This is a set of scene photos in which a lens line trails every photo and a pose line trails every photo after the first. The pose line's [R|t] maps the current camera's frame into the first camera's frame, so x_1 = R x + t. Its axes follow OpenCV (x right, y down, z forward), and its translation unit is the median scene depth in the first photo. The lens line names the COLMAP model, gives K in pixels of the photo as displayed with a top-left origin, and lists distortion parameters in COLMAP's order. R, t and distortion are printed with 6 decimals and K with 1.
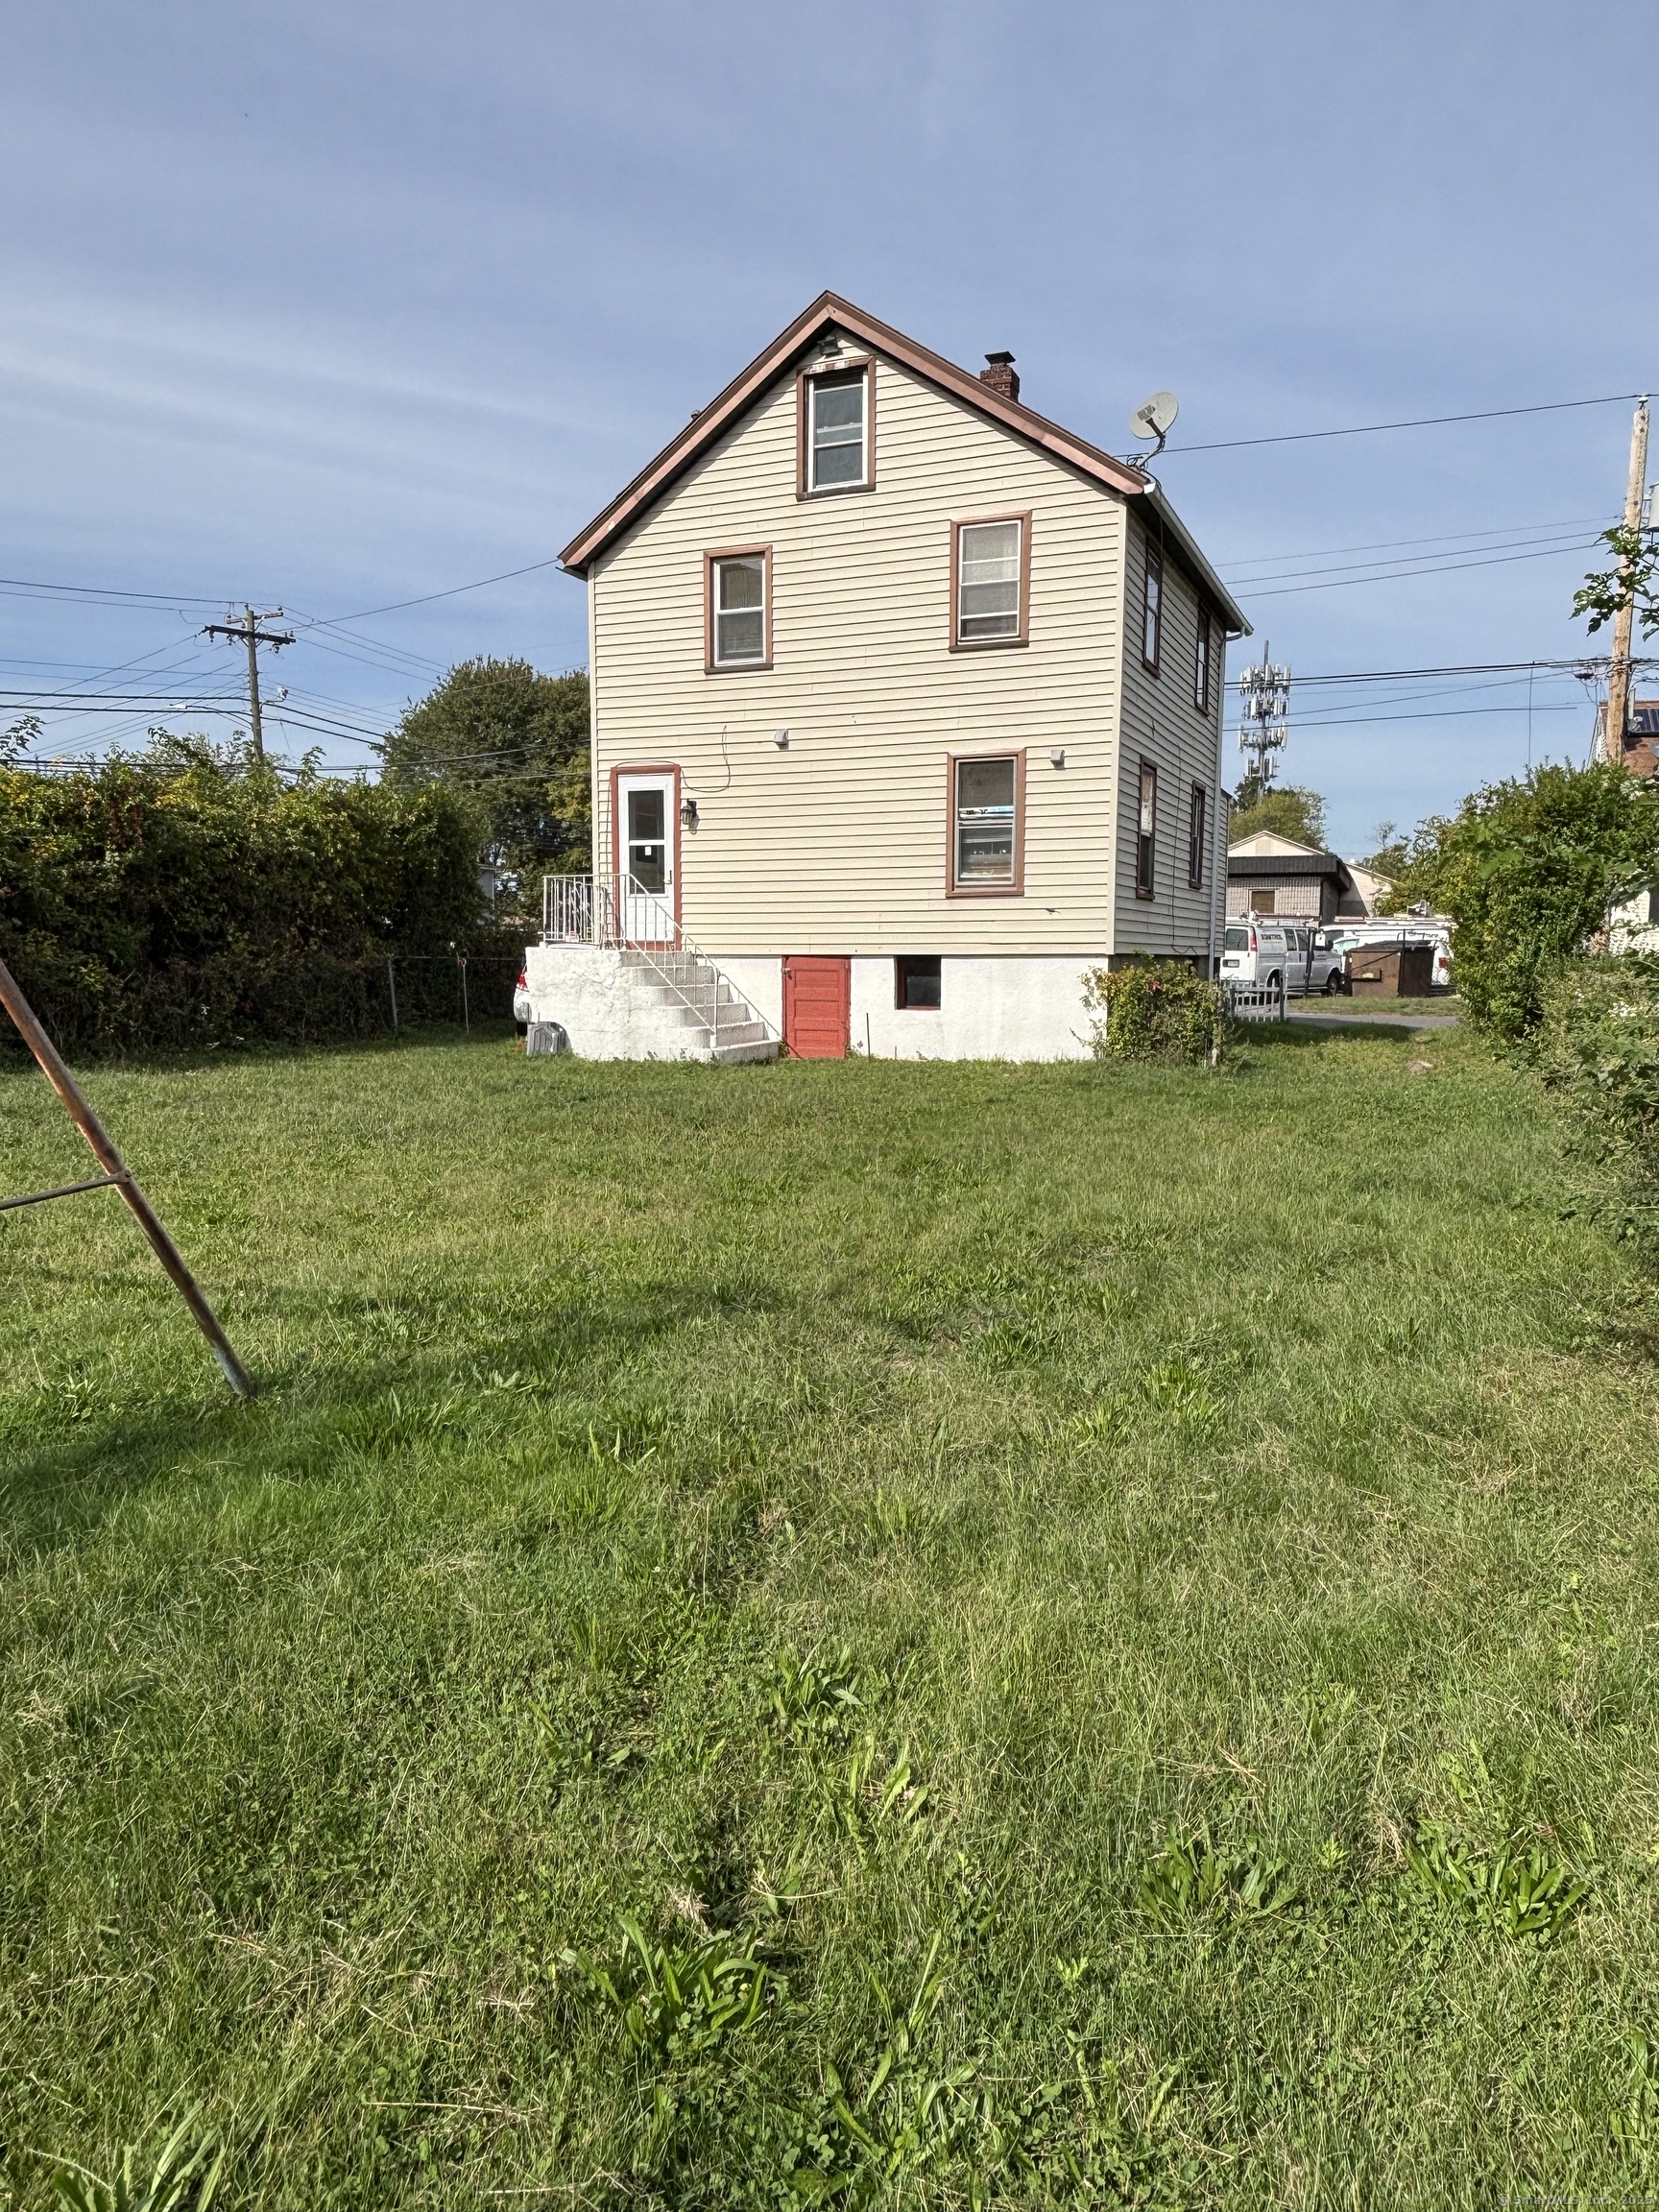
lens RADIAL K [[1511.9, 0, 841.3], [0, 1511.9, 1123.3], [0, 0, 1]] dist [0.039614, -0.056319]
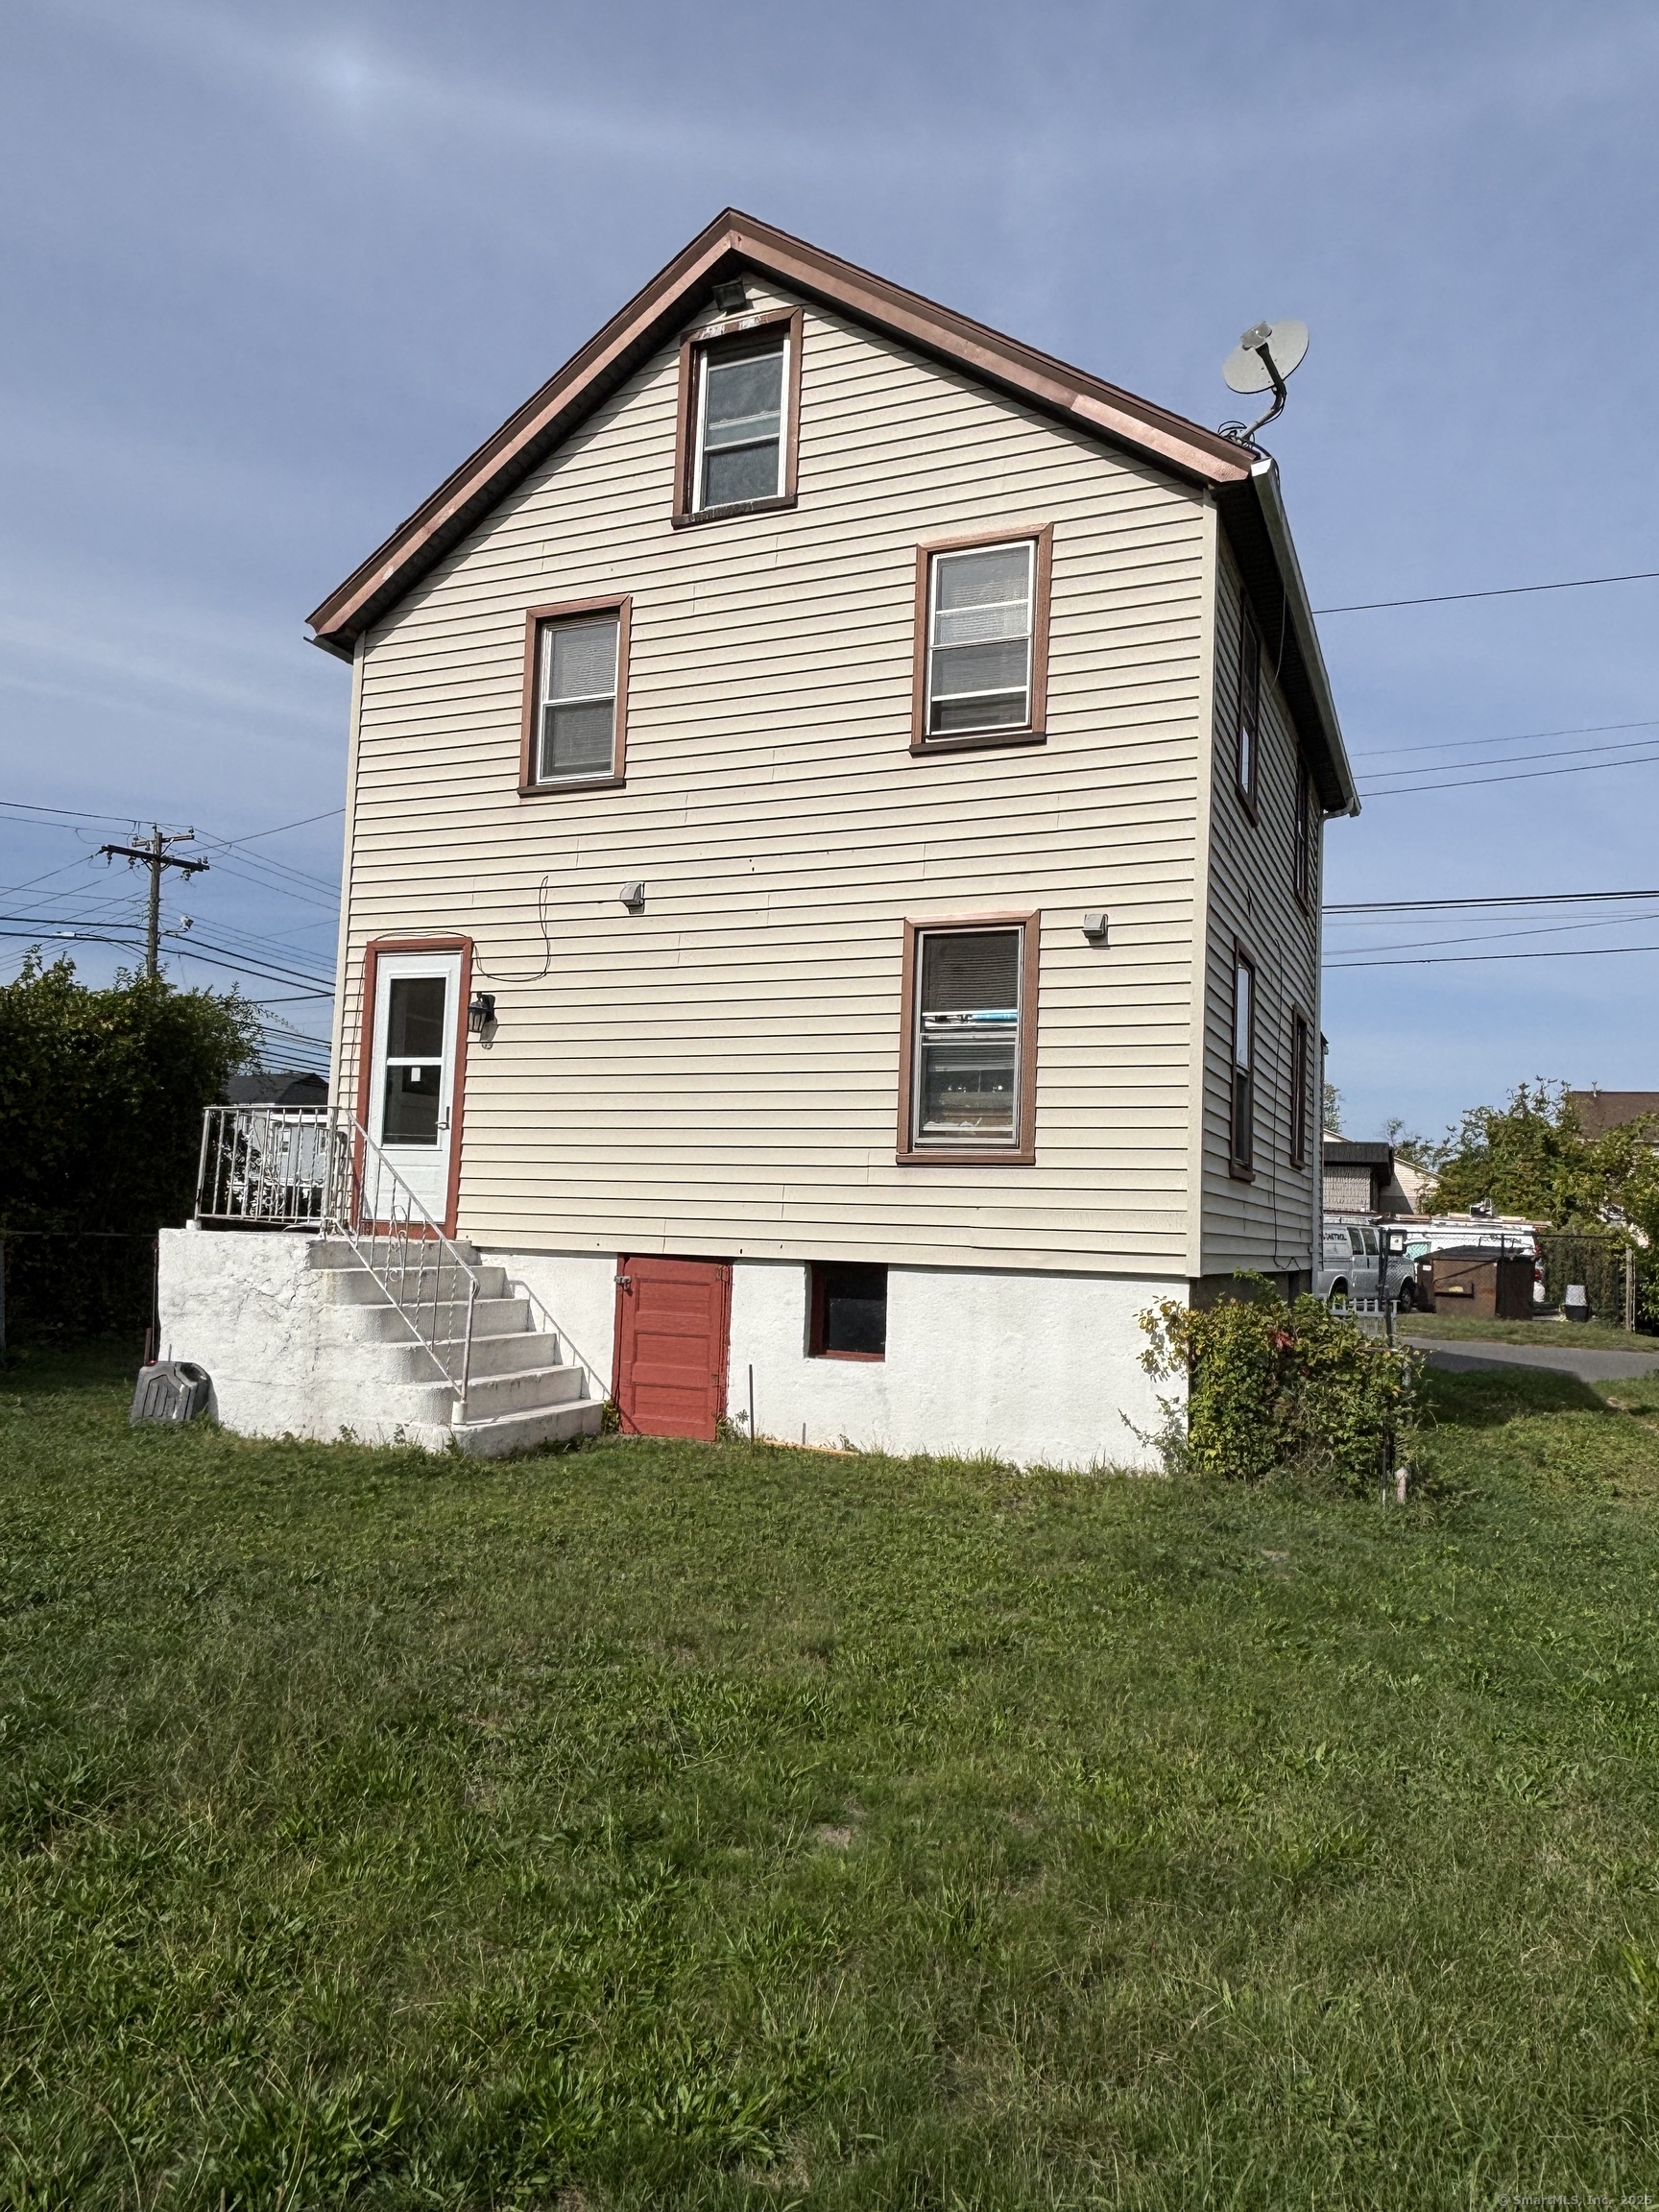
lens RADIAL K [[1511.9, 0, 826.0], [0, 1511.9, 1105.0], [0, 0, 1]] dist [0.039614, -0.056319]
pose [[0.999400, 0.032049, -0.013108, 0.048499], [-0.033981, 0.980529, -0.193414, -0.059362], [0.006654, 0.193743, 0.981030, 0.431297]]
